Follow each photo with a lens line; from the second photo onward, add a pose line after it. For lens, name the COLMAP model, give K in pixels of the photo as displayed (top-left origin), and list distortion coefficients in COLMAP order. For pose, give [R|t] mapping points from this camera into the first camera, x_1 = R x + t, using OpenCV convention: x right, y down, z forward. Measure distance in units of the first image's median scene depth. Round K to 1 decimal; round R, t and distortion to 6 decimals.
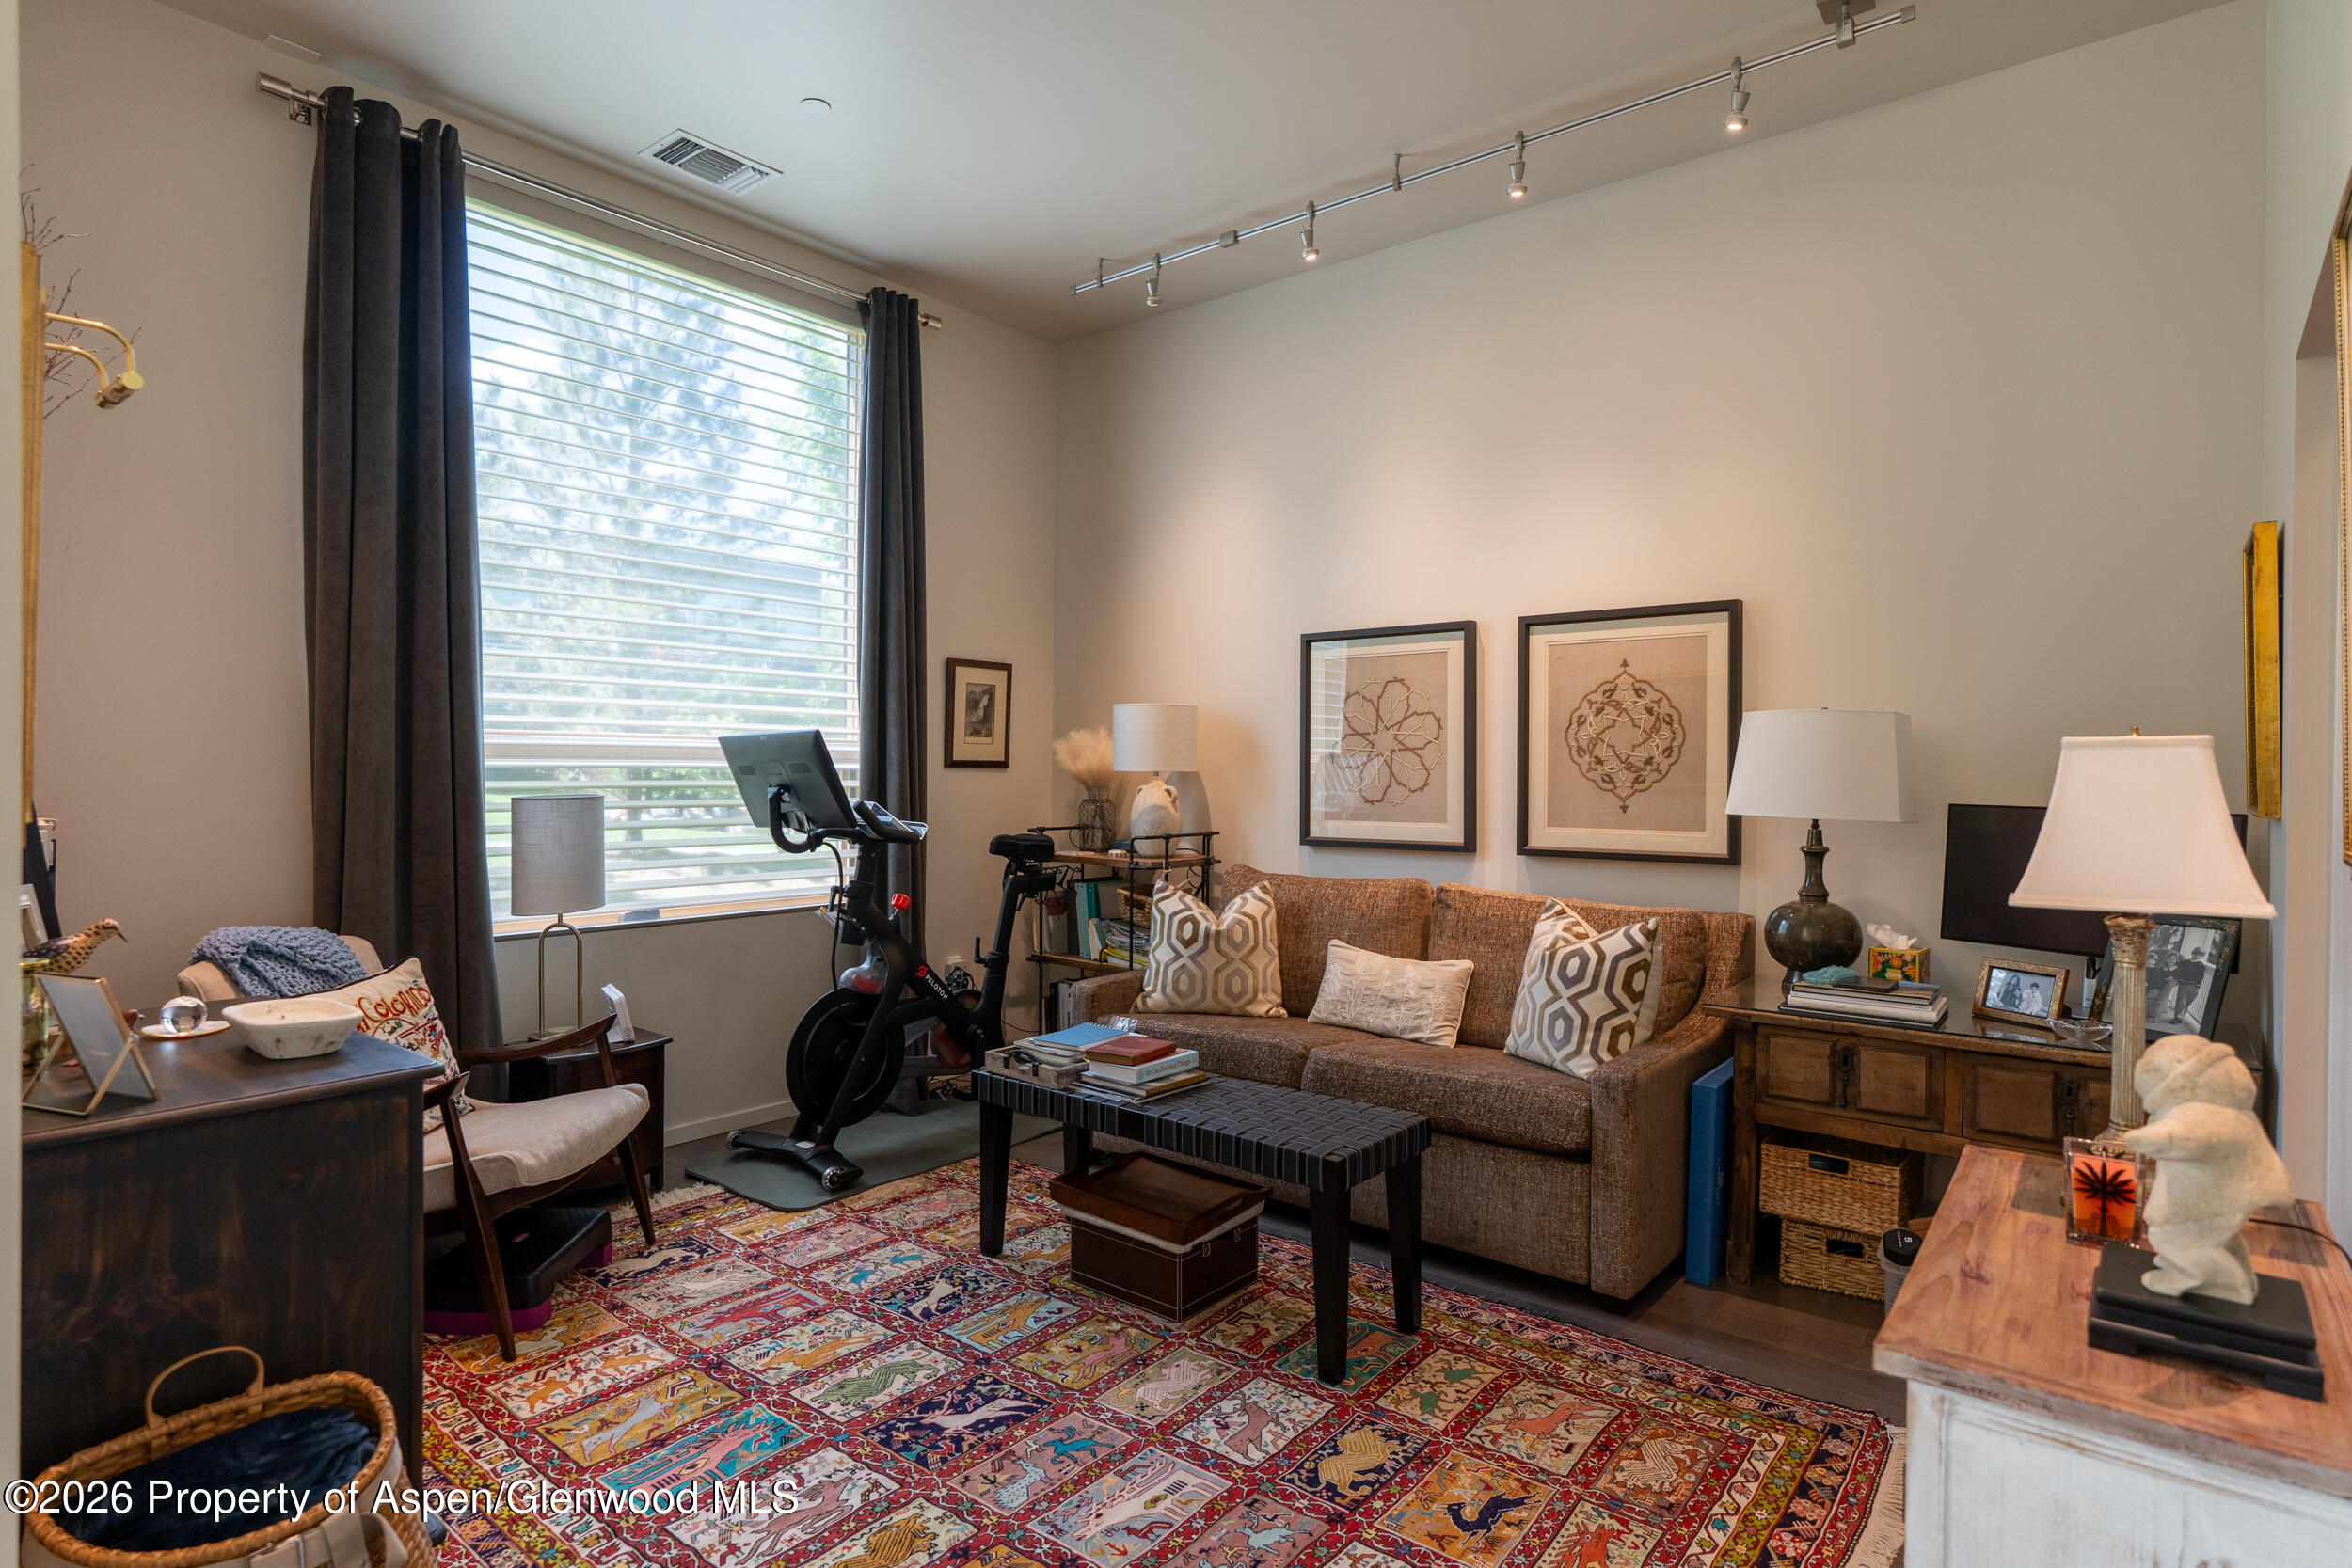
lens RADIAL K [[1236.1, 0, 1171.9], [0, 1236.1, 774.6], [0, 0, 1]] dist [-0.004323, -0.000481]
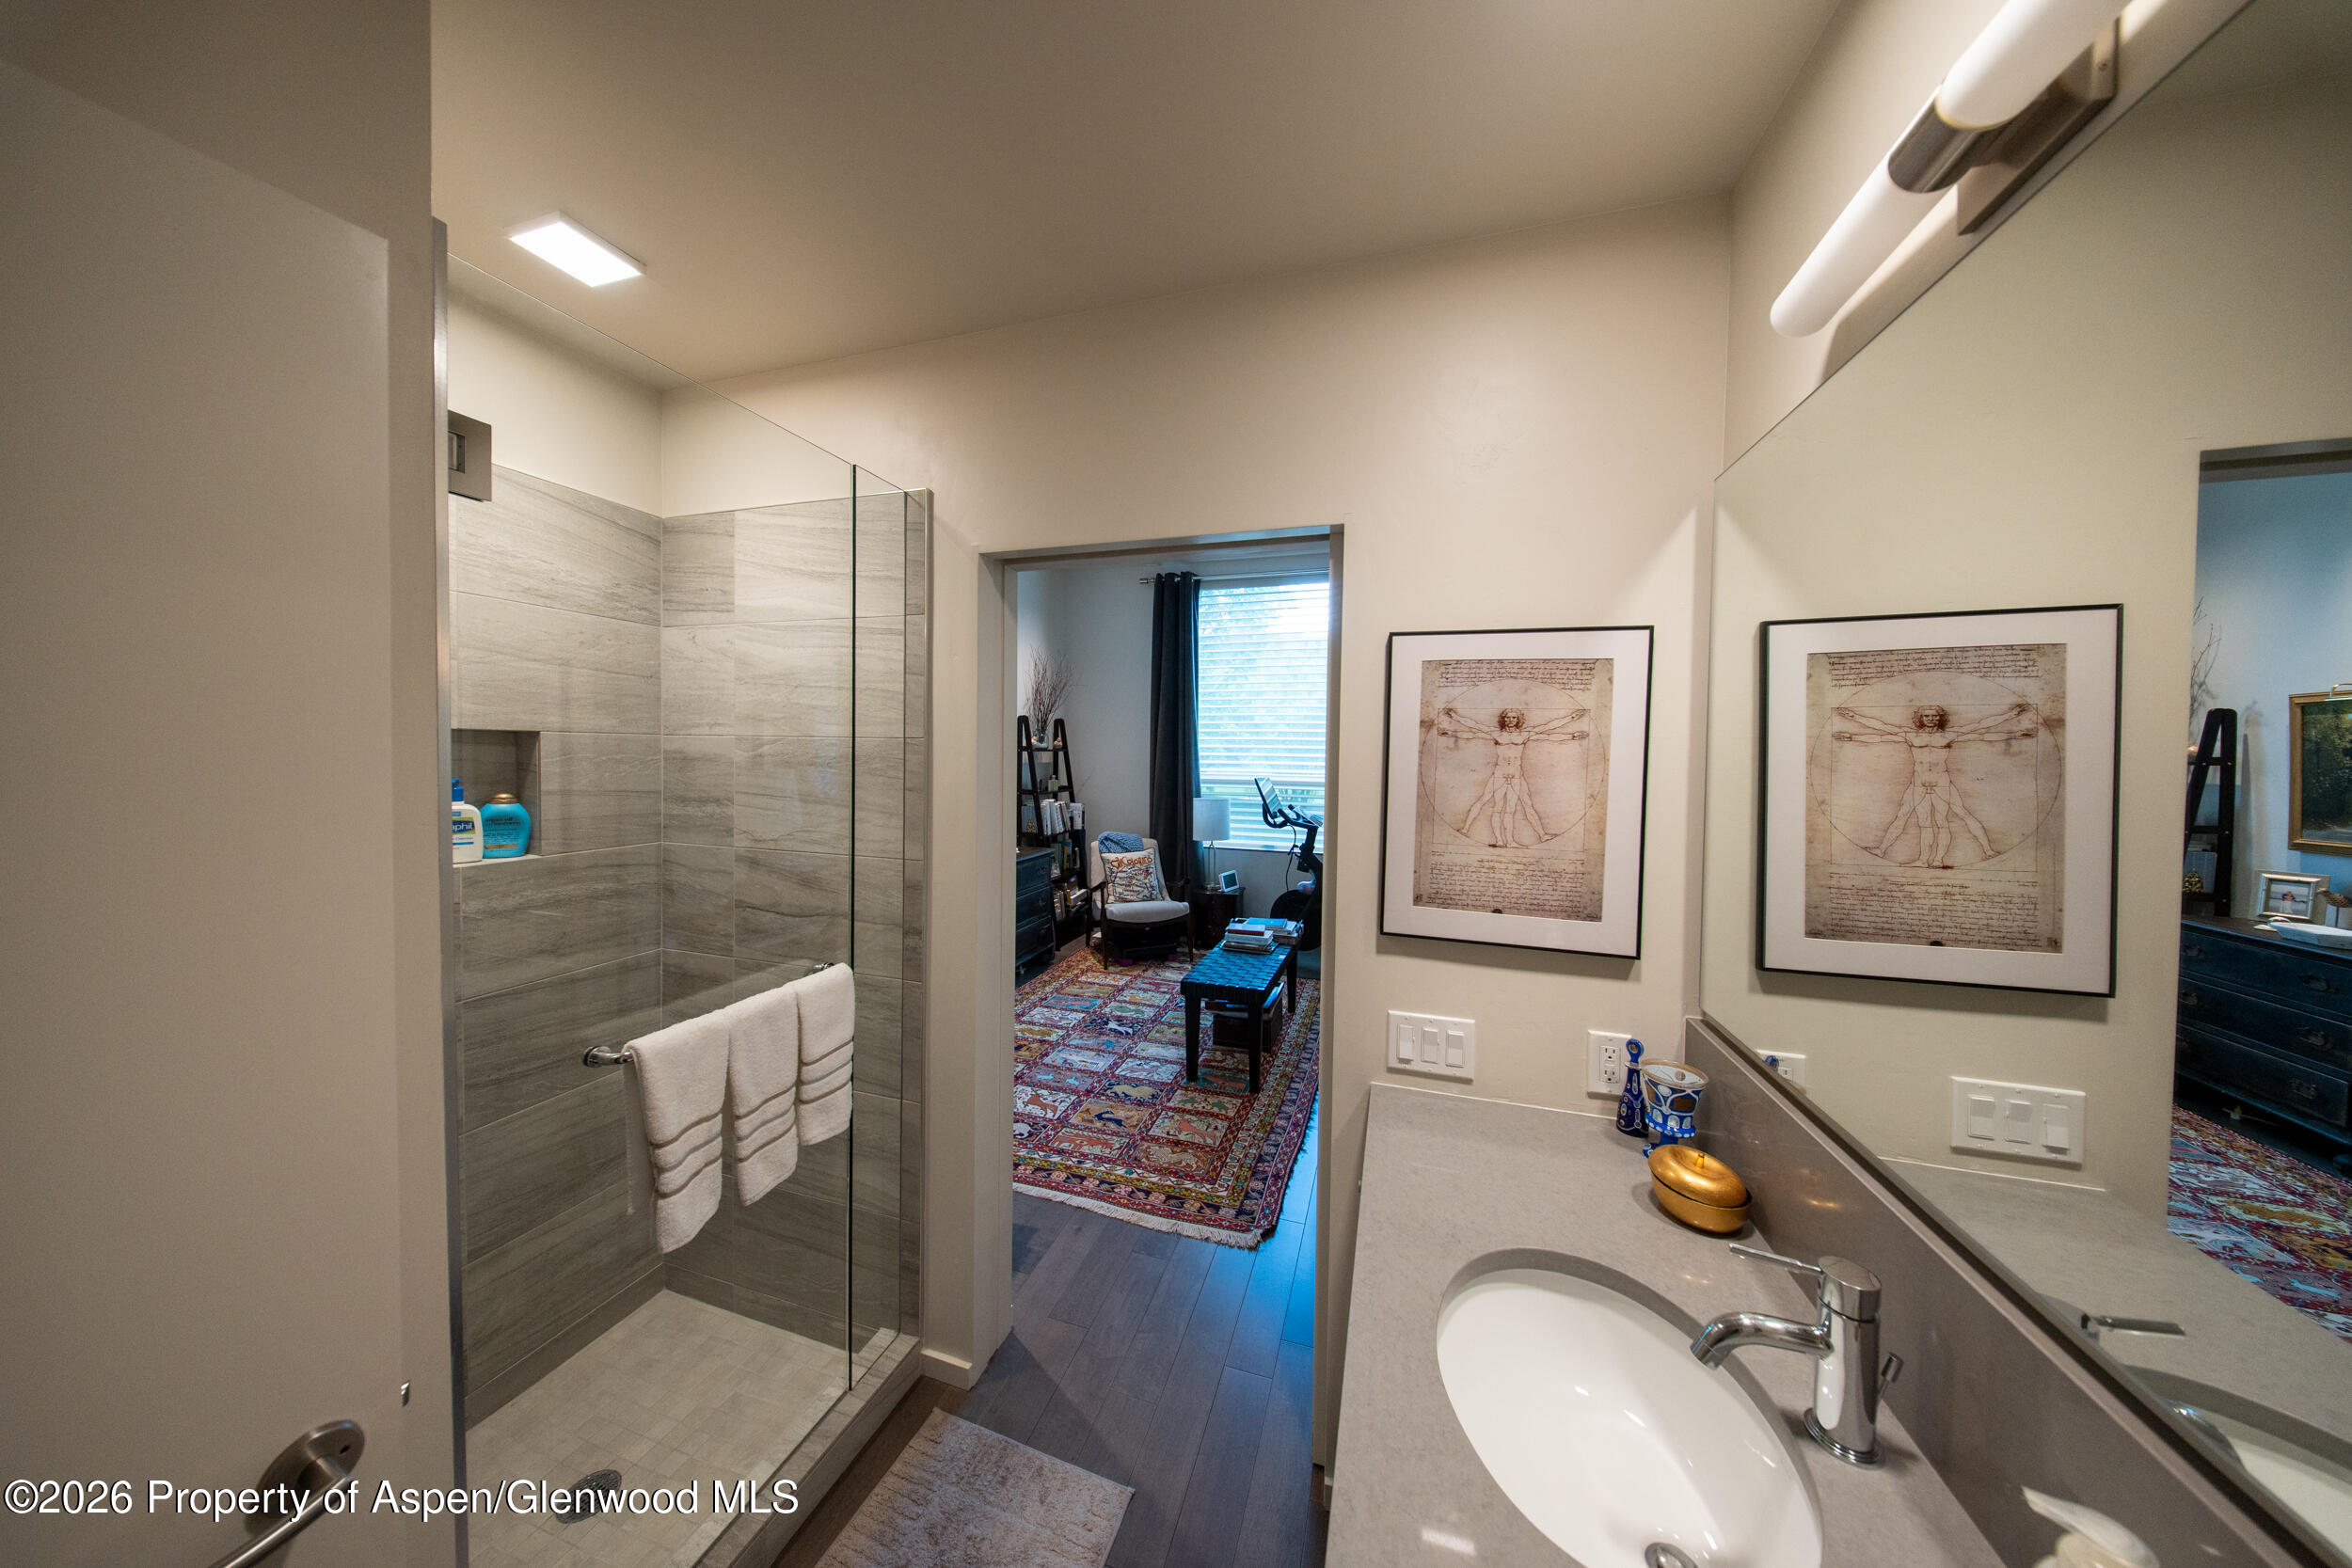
lens RADIAL K [[687.5, 0, 1179.8], [0, 687.5, 769.7], [0, 0, 1]] dist [0.000819, 0.000010]
pose [[0.372432, 0.020613, -0.927830, 1.357855], [-0.017279, 0.999734, 0.015274, -0.105519], [0.927899, 0.010343, 0.372689, 0.530488]]
